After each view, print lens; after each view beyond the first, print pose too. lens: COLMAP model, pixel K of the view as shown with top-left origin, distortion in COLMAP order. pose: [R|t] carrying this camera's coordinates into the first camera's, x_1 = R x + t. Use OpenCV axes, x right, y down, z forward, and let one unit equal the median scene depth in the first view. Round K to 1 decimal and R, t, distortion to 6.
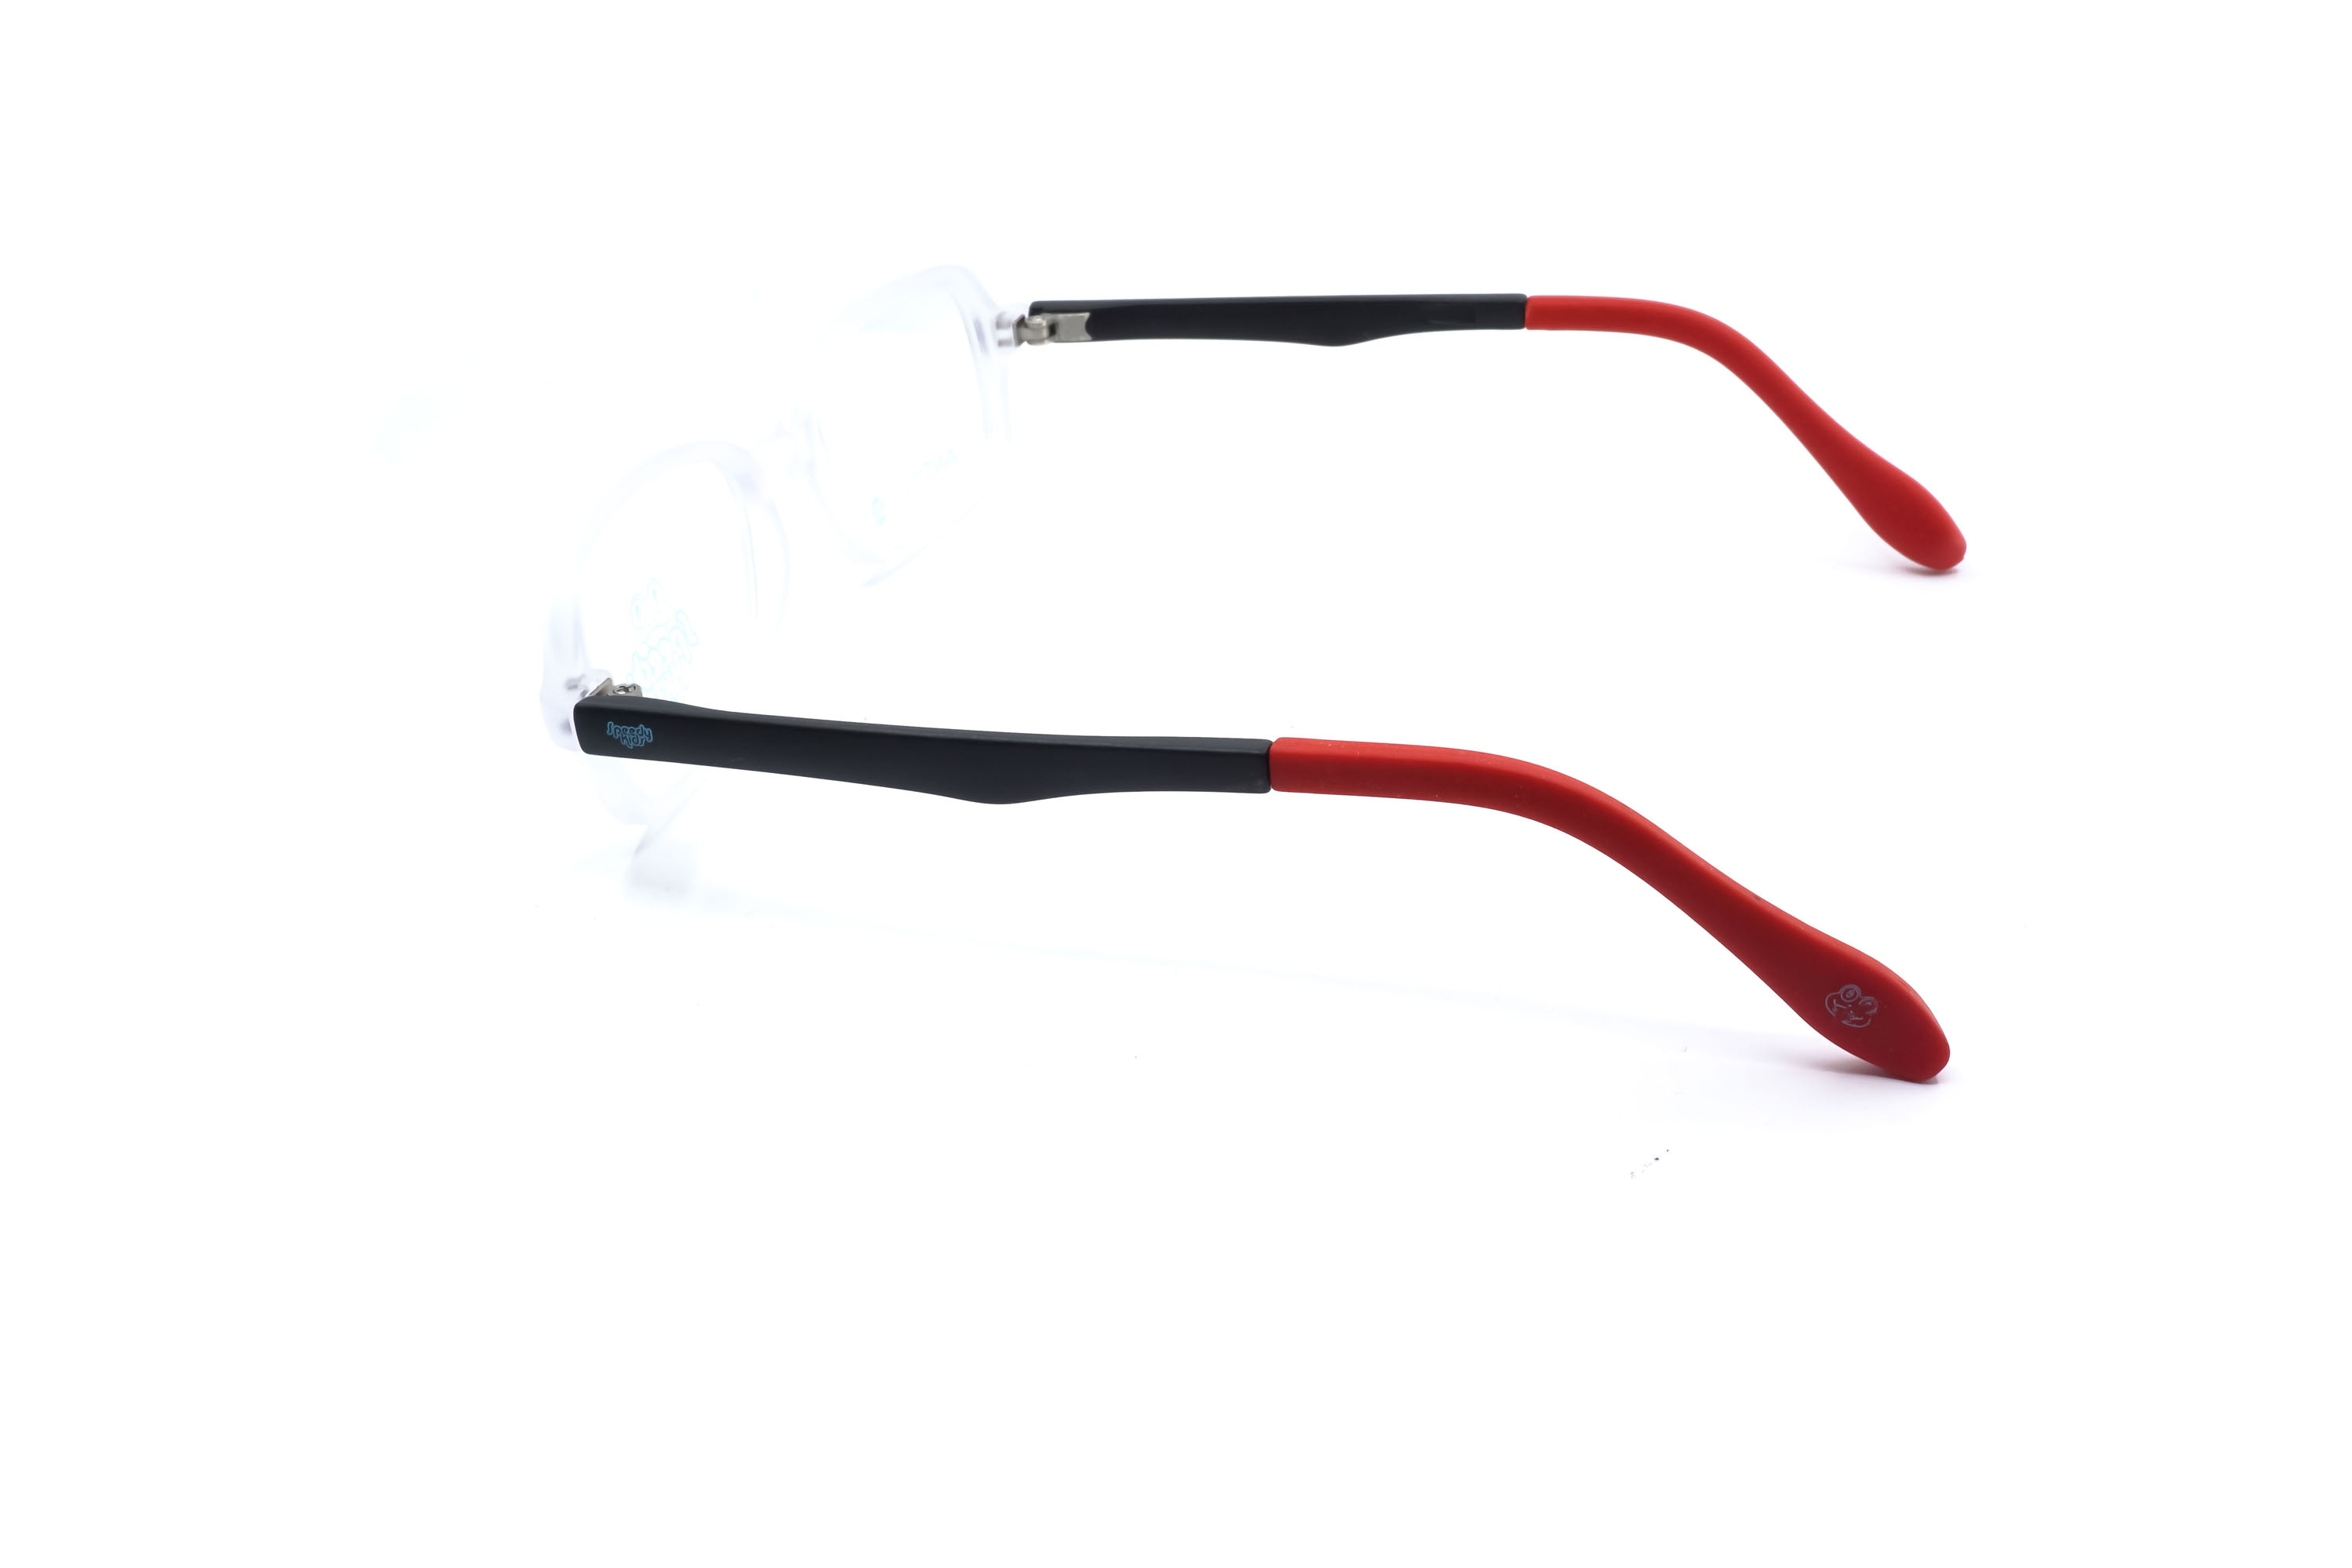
lens RADIAL K [[2417.2, 0, 1171.8], [0, 2417.2, 788.7], [0, 0, 1]] dist [0.002025, 0.000000]
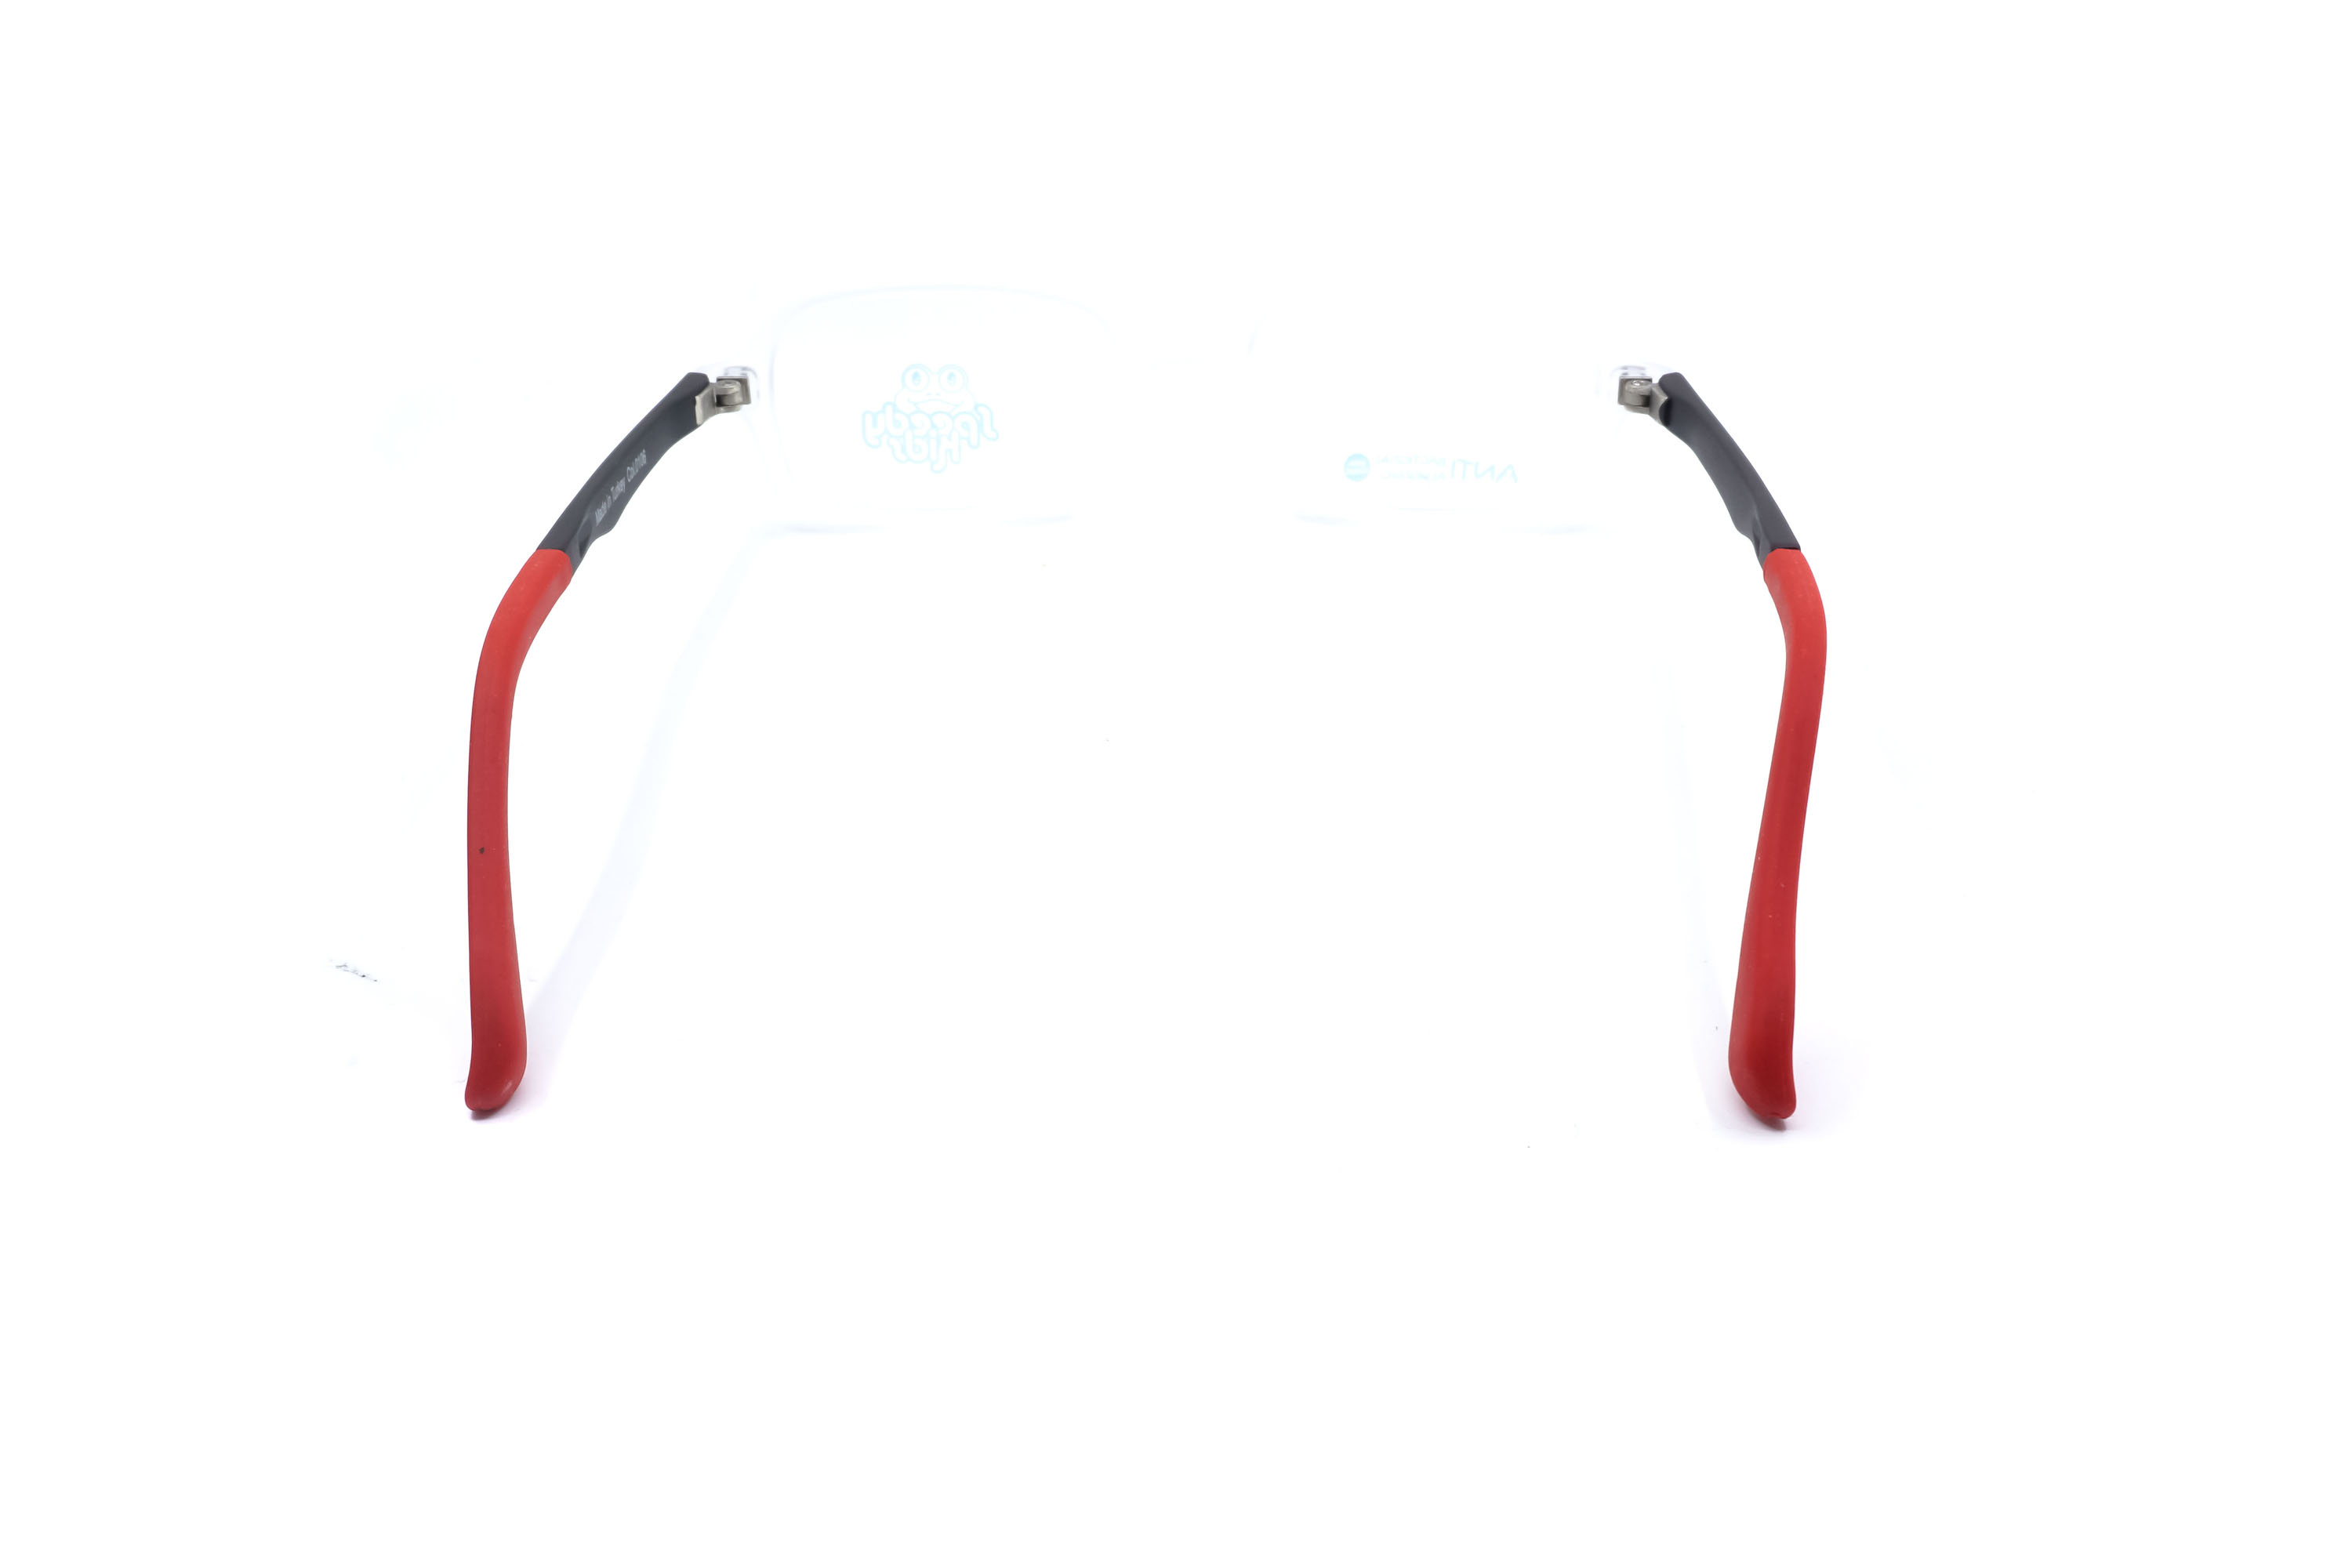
lens RADIAL K [[2417.2, 0, 1166.3], [0, 2417.2, 778.6], [0, 0, 1]] dist [0.002025, 0.000000]
pose [[0.253213, 0.479559, -0.840183, 0.886035], [-0.463785, 0.822352, 0.329607, -0.346377], [0.848992, 0.306203, 0.430642, 0.593201]]
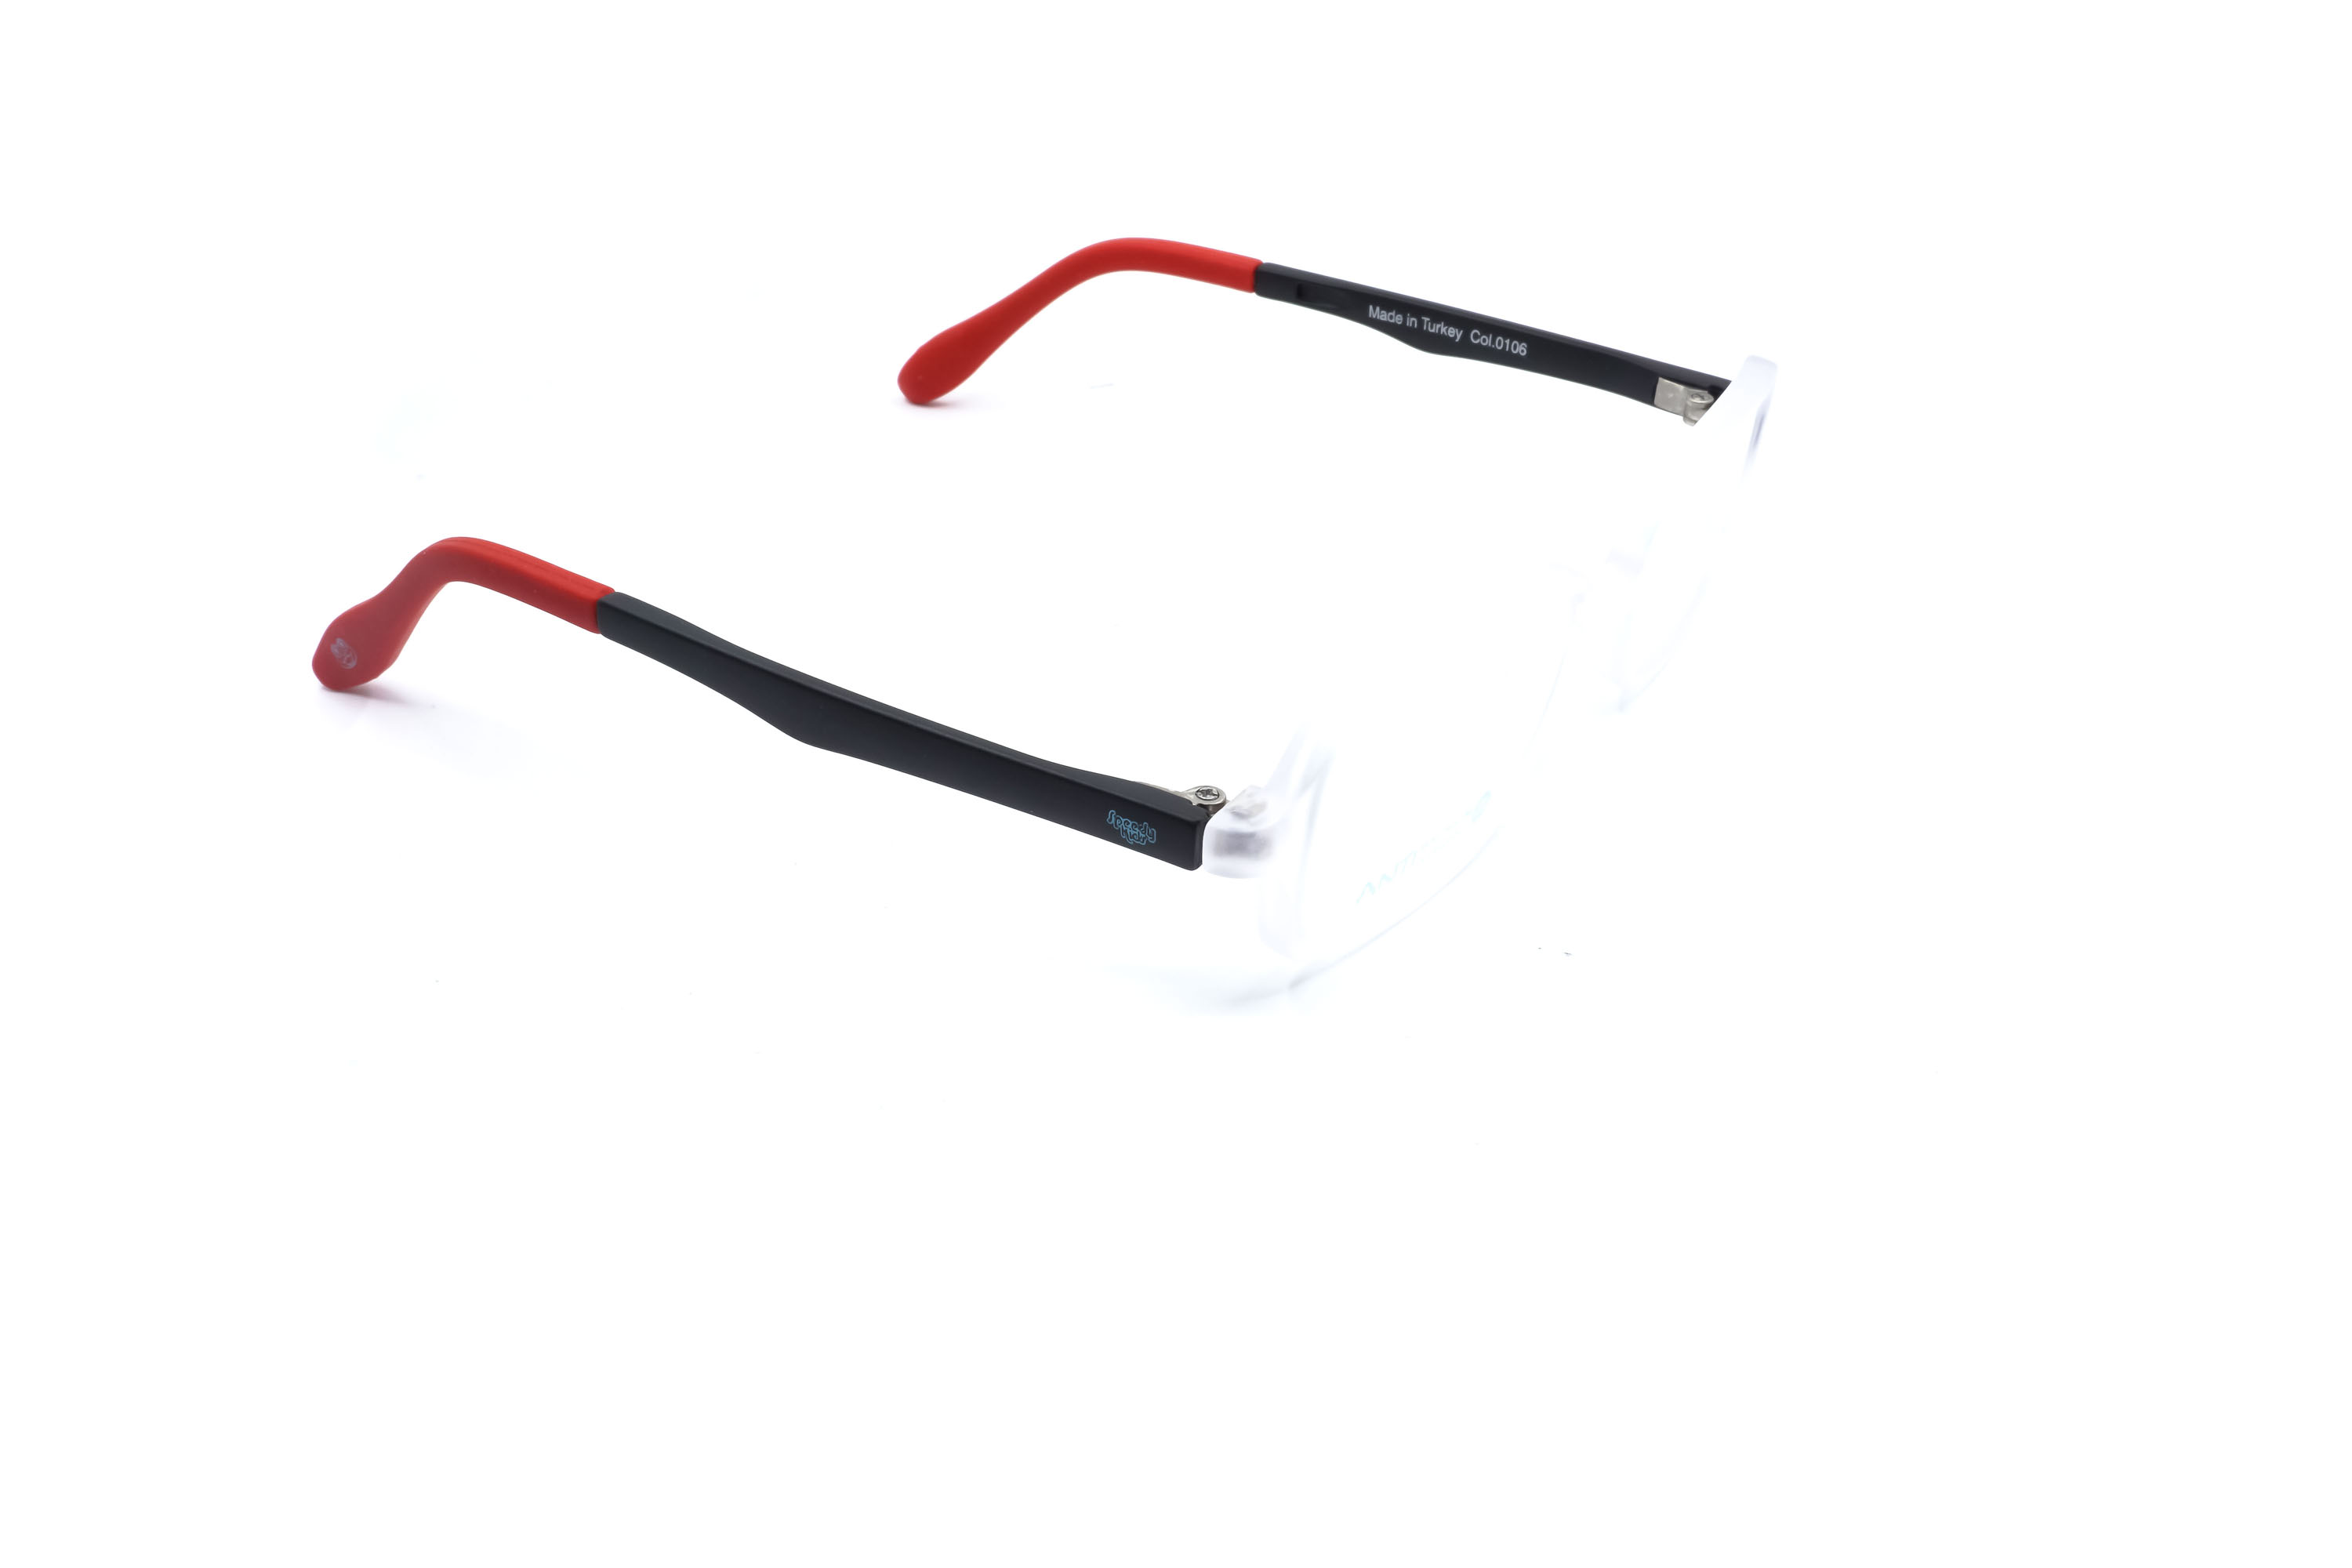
lens RADIAL K [[2417.2, 0, 1182.9], [0, 2417.2, 780.1], [0, 0, 1]] dist [0.002025, 0.000000]
pose [[-0.962754, -0.099851, 0.251265, -0.256429], [0.161713, 0.532118, 0.831083, -0.877083], [-0.216687, 0.840762, -0.496152, 1.574526]]
